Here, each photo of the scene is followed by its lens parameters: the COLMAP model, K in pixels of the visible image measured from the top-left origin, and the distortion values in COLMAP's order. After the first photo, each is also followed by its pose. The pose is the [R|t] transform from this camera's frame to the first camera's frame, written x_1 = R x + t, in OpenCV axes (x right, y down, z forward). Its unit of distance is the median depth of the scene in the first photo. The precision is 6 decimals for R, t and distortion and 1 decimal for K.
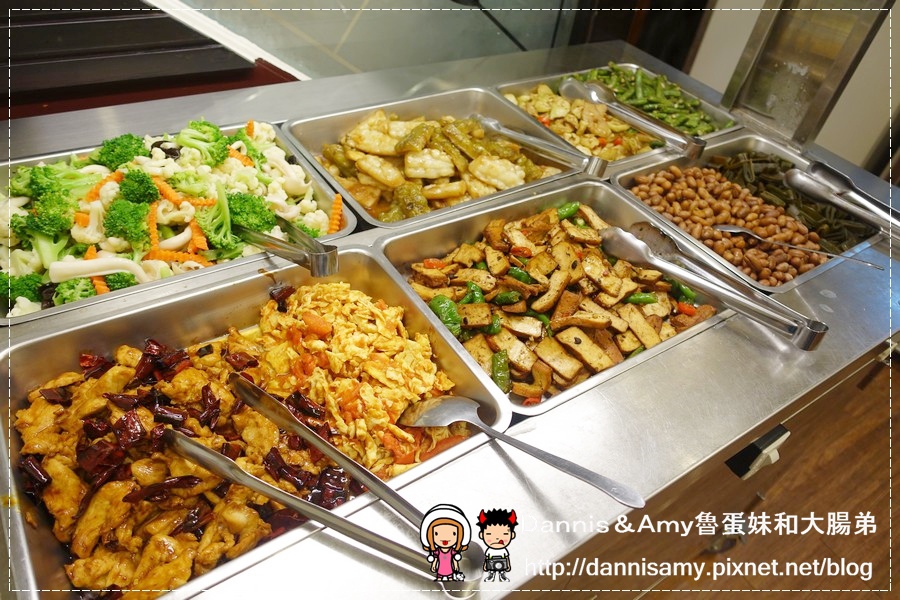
lens RADIAL K [[611.9, 0, 450.0], [0, 611.9, 300.0], [0, 0, 1]] dist [0.007121, 0.000898]
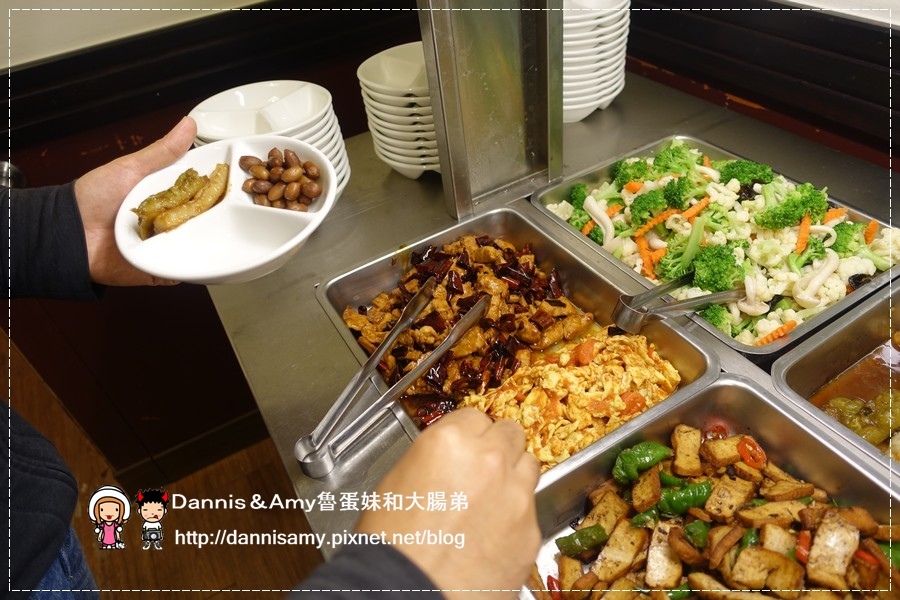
lens RADIAL K [[611.9, 0, 450.0], [0, 611.9, 300.0], [0, 0, 1]] dist [0.007121, 0.000898]
pose [[-0.075399, 0.558651, -0.825968, 0.528946], [-0.602842, 0.634271, 0.484026, -0.328804], [0.794290, 0.534424, 0.288955, 0.427237]]
